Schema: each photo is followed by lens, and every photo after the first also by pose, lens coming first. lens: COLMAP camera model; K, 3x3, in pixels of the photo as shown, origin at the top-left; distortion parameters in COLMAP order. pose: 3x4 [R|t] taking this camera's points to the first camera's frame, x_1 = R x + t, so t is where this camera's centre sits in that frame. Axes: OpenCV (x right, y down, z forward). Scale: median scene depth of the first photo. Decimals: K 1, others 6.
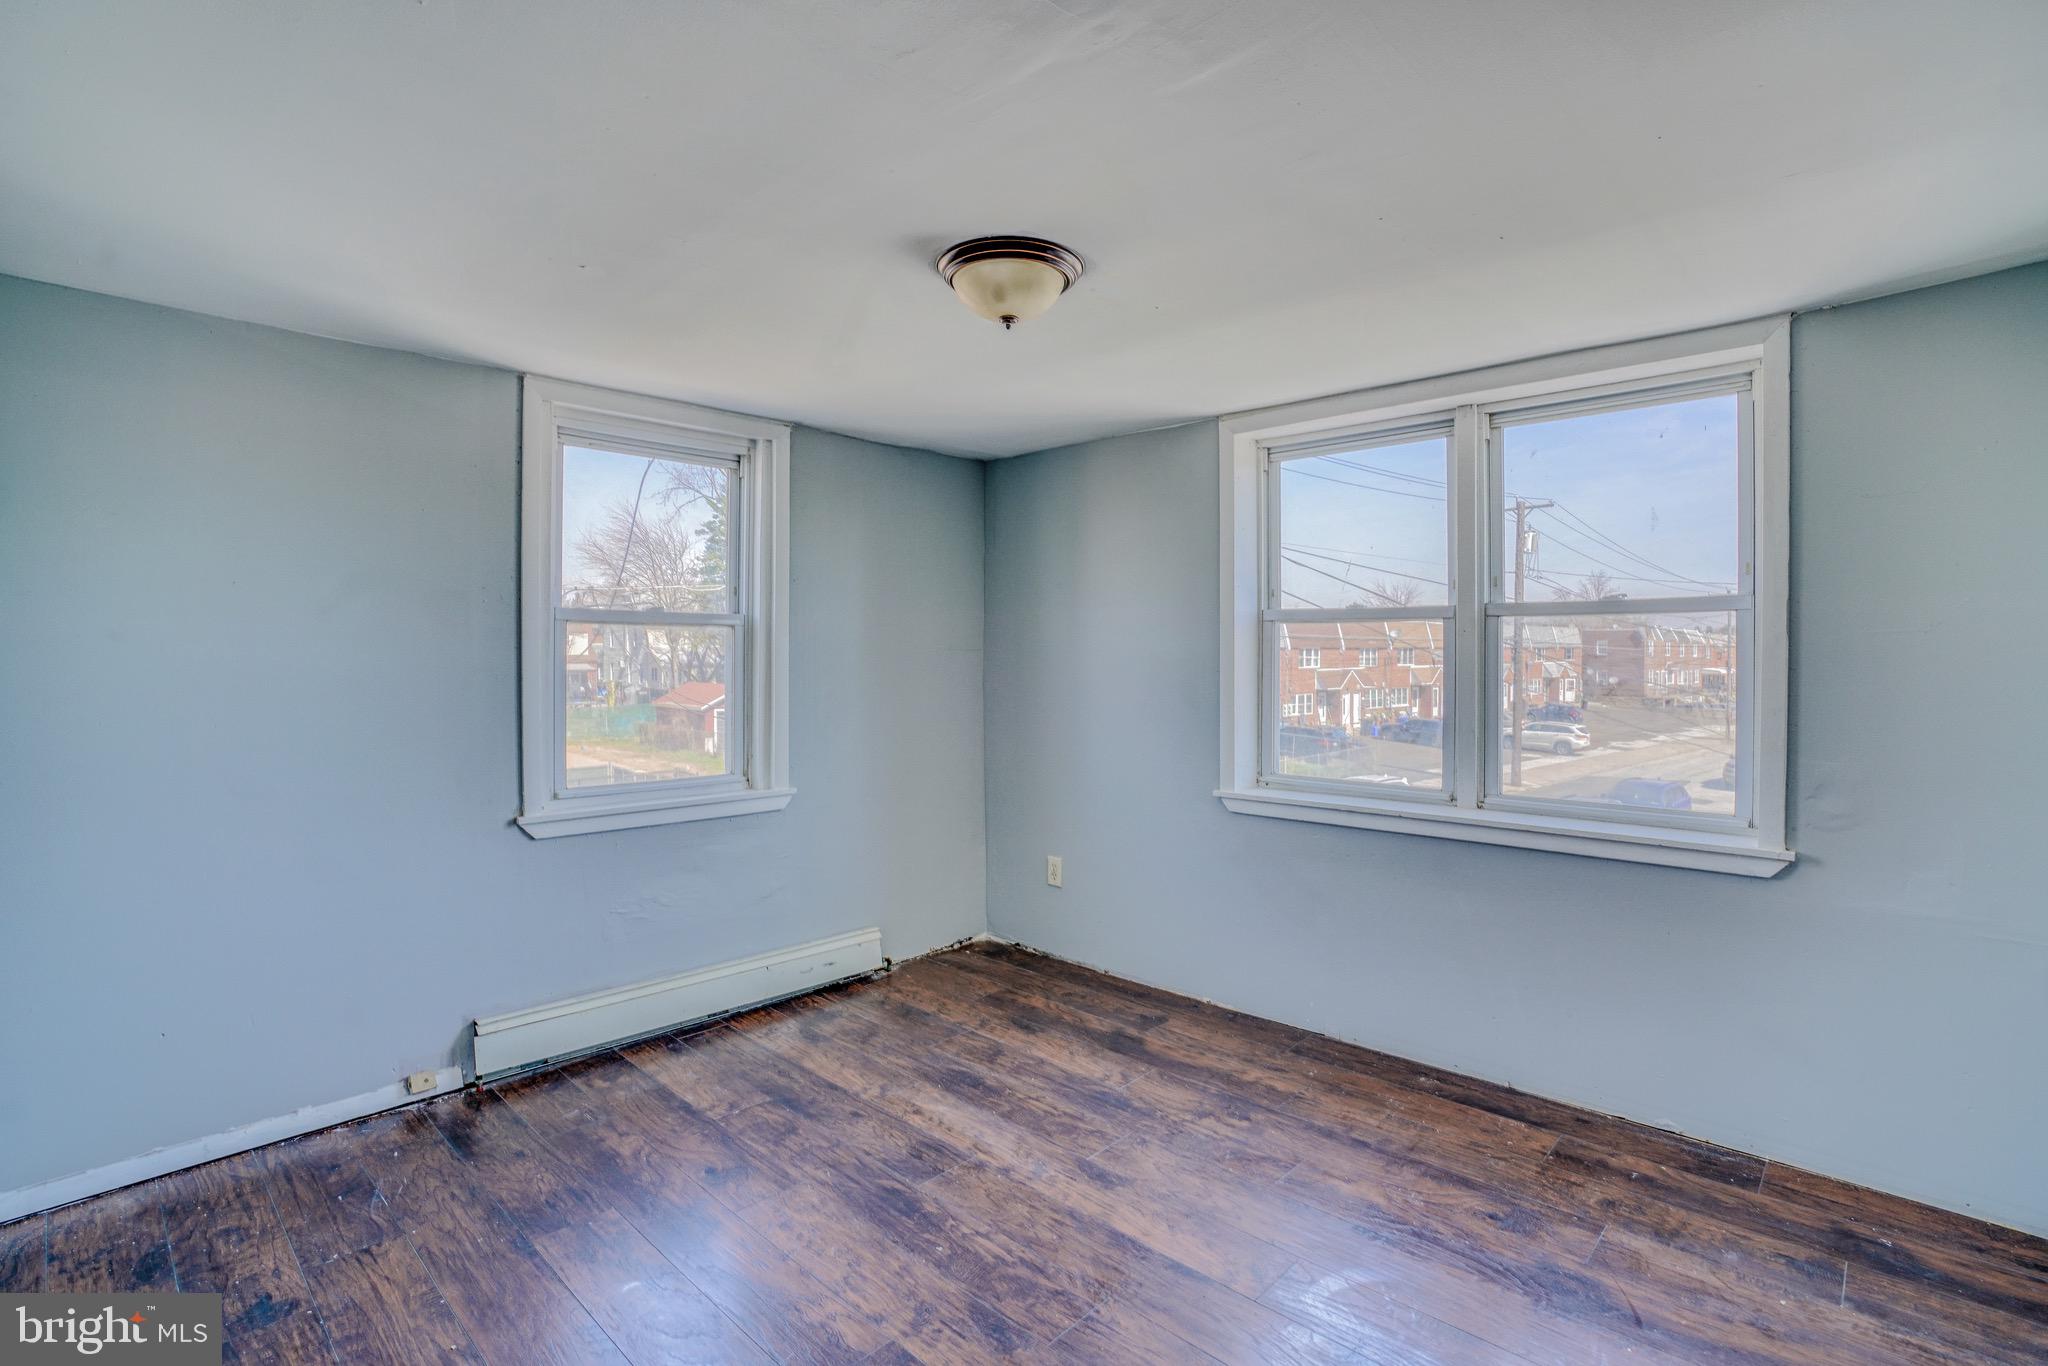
lens RADIAL K [[969.0, 0, 1019.0], [0, 969.0, 662.2], [0, 0, 1]] dist [-0.057436, 0.023075]
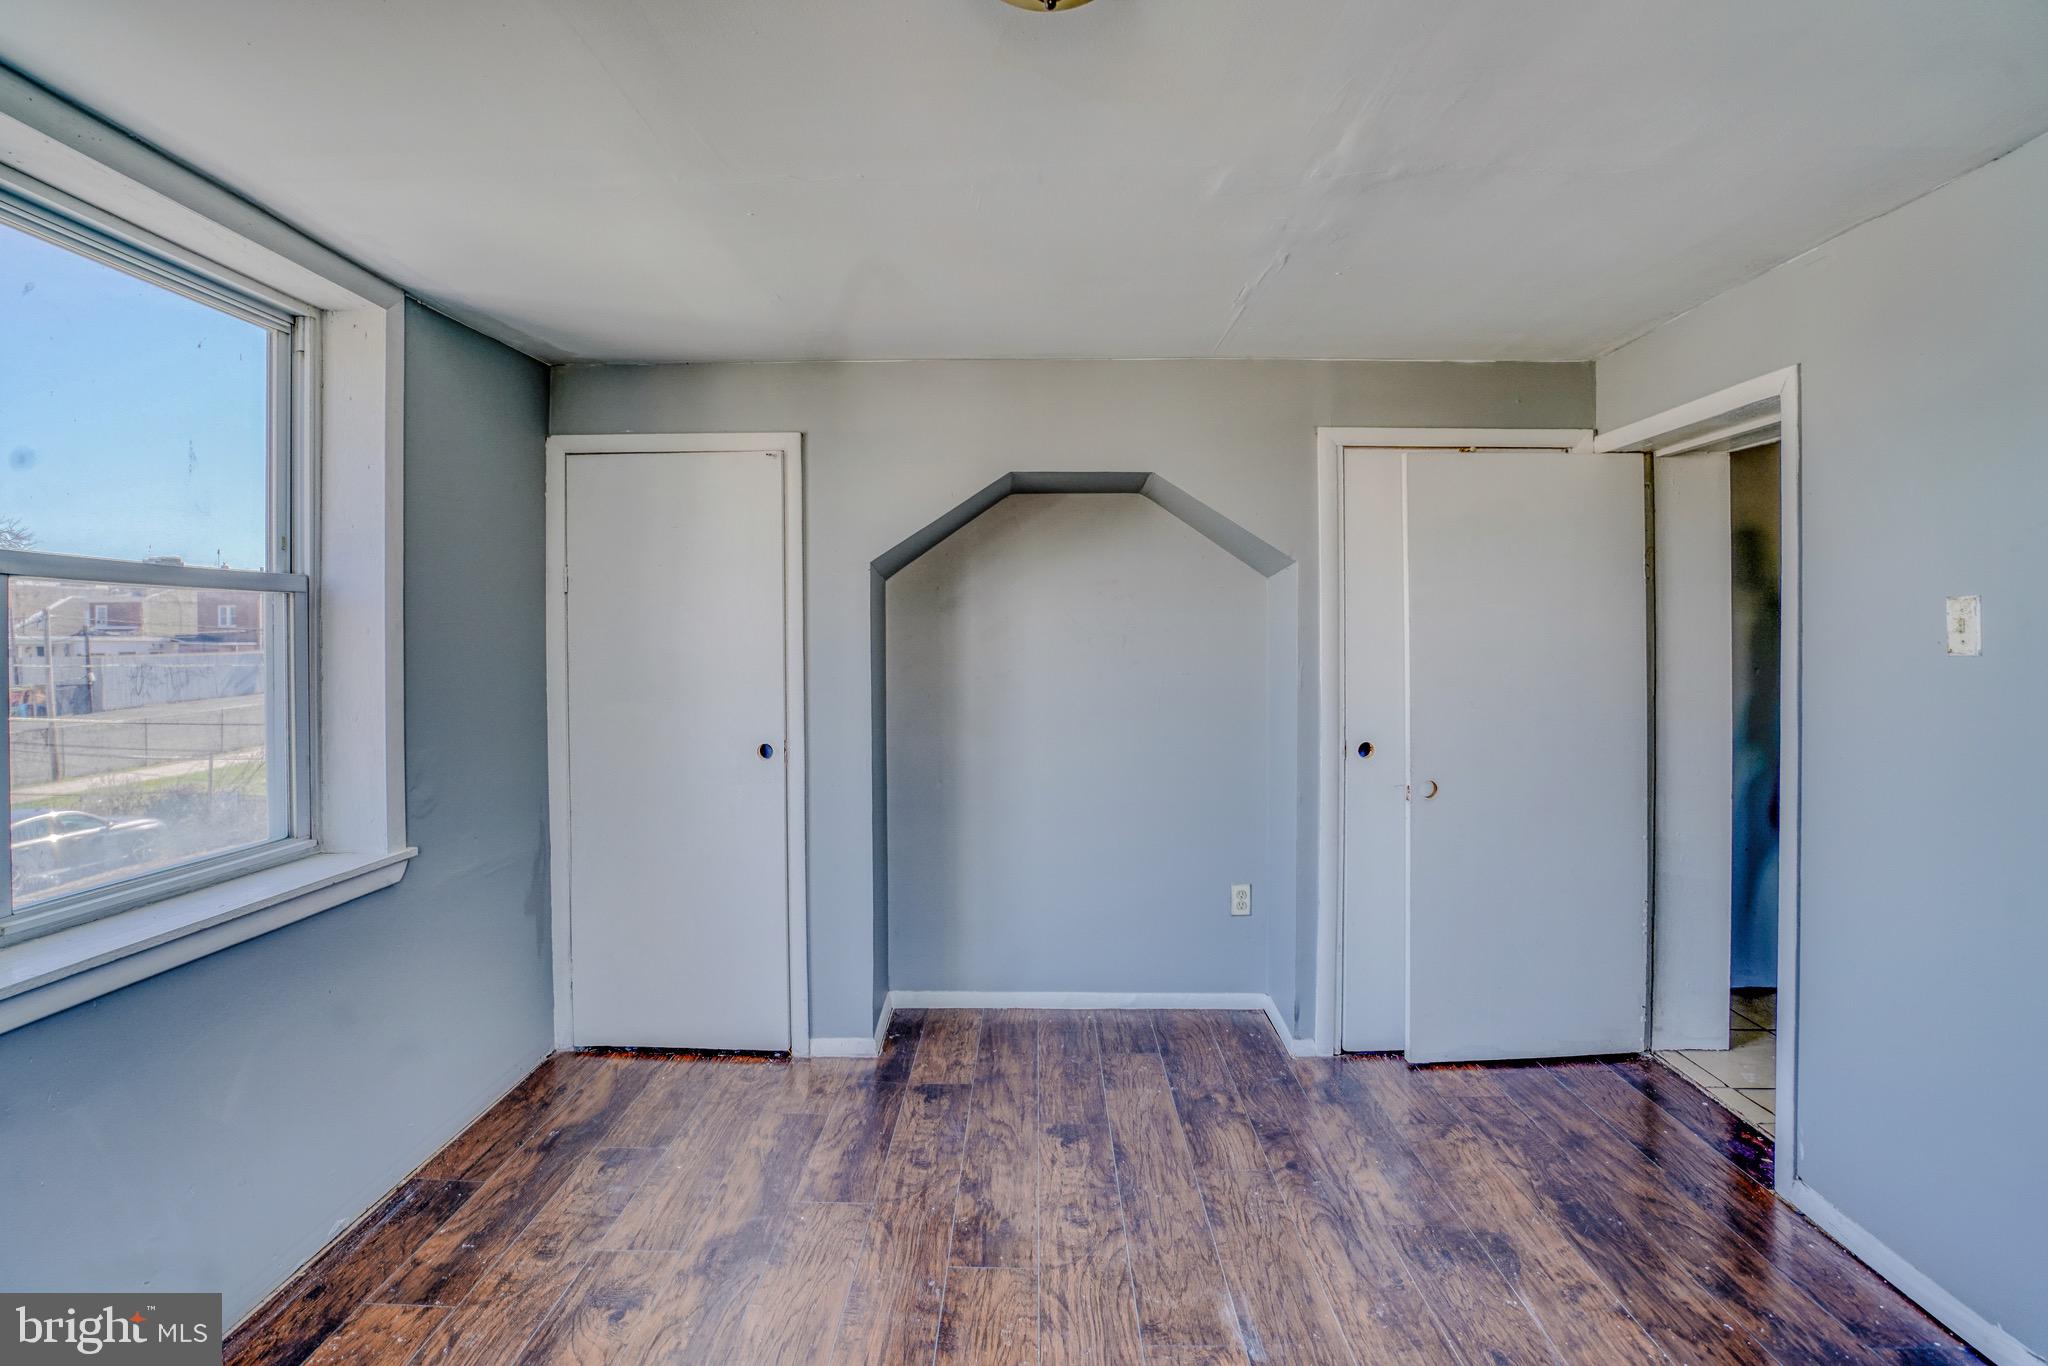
lens RADIAL K [[969.0, 0, 1019.0], [0, 969.0, 662.2], [0, 0, 1]] dist [-0.057436, 0.023075]
pose [[-0.696262, -0.006342, 0.717759, -0.321661], [0.008314, 0.999823, 0.016899, -0.002826], [-0.717739, 0.017734, -0.696086, 1.240160]]
